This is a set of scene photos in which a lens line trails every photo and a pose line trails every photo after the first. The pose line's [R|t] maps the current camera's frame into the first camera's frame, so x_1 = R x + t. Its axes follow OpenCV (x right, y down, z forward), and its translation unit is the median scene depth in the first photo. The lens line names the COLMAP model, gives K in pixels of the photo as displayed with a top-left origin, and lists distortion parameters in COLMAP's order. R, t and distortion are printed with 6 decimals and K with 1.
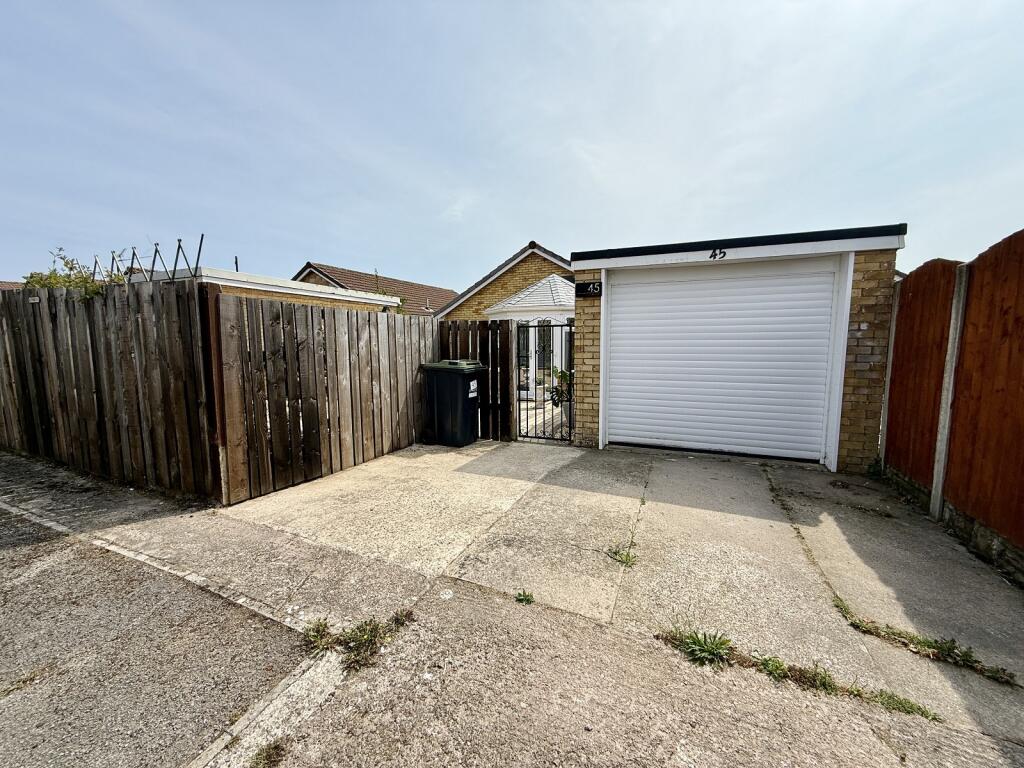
lens RADIAL K [[408.0, 0, 512.0], [0, 408.0, 384.0], [0, 0, 1]] dist [0.000103, 0.000139]
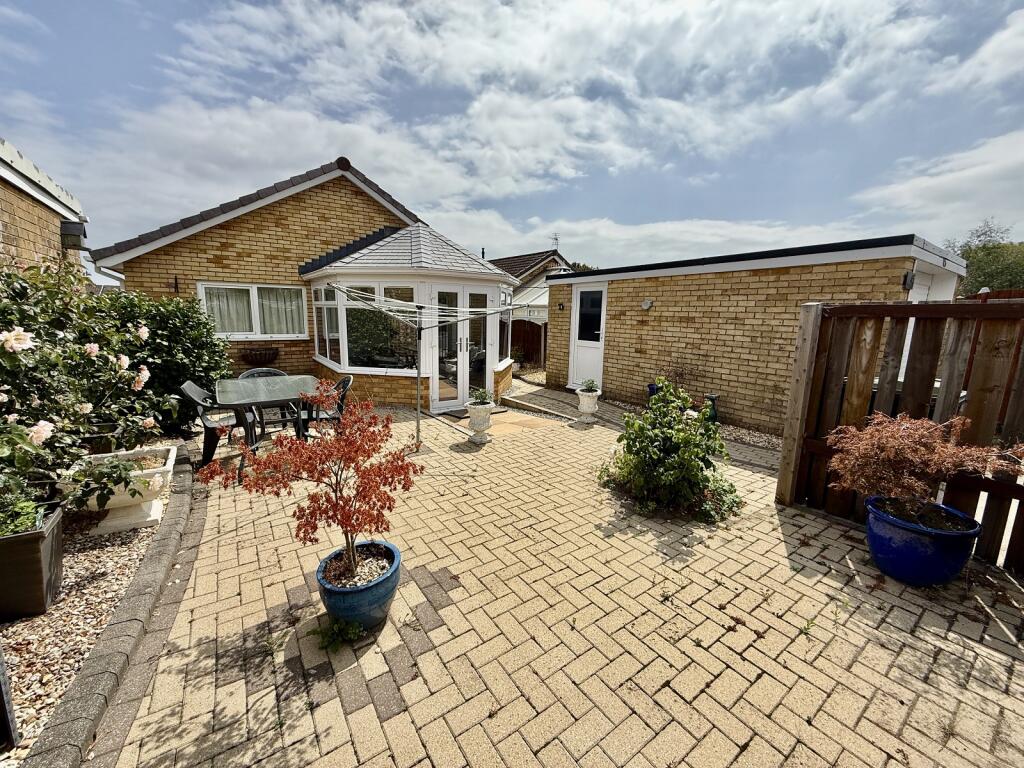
lens RADIAL K [[408.0, 0, 512.0], [0, 408.0, 384.0], [0, 0, 1]] dist [0.000103, 0.000139]
pose [[0.529457, -0.129212, 0.838439, -0.370294], [0.069352, 0.991617, 0.109024, -0.059244], [-0.845497, 0.000424, 0.533979, 0.447462]]
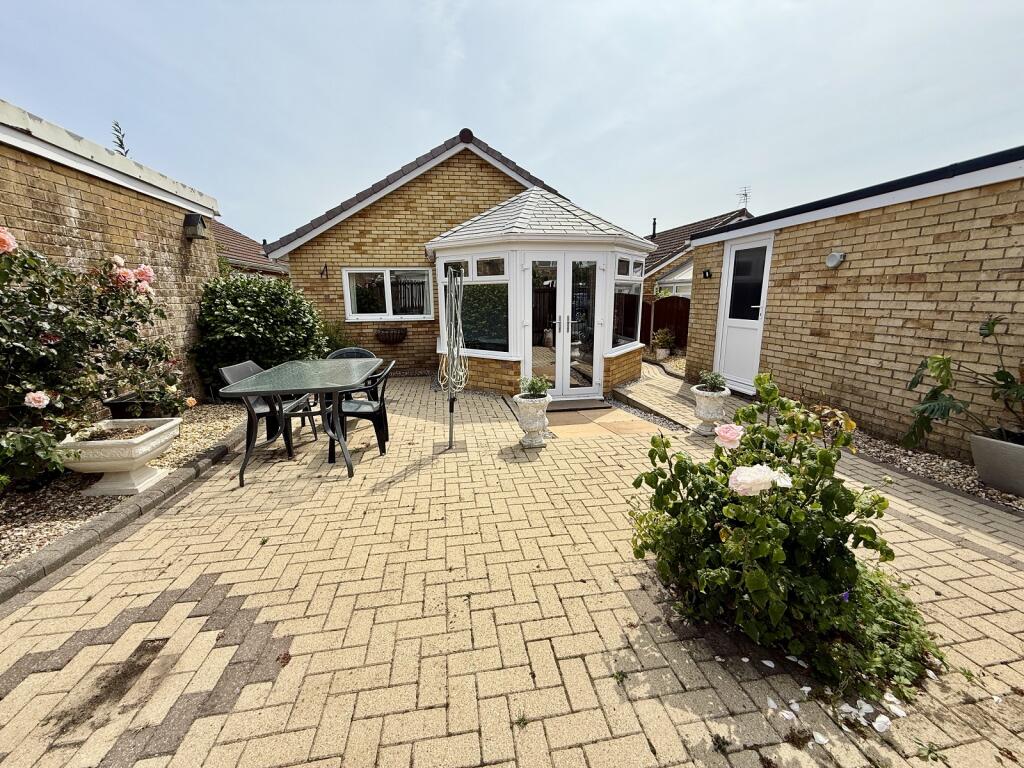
lens RADIAL K [[408.0, 0, 512.0], [0, 408.0, 384.0], [0, 0, 1]] dist [0.000103, 0.000139]
pose [[0.843917, -0.115018, 0.523999, -0.242466], [0.063991, 0.991355, 0.114543, -0.046262], [-0.532643, -0.063134, 0.843982, 0.434136]]
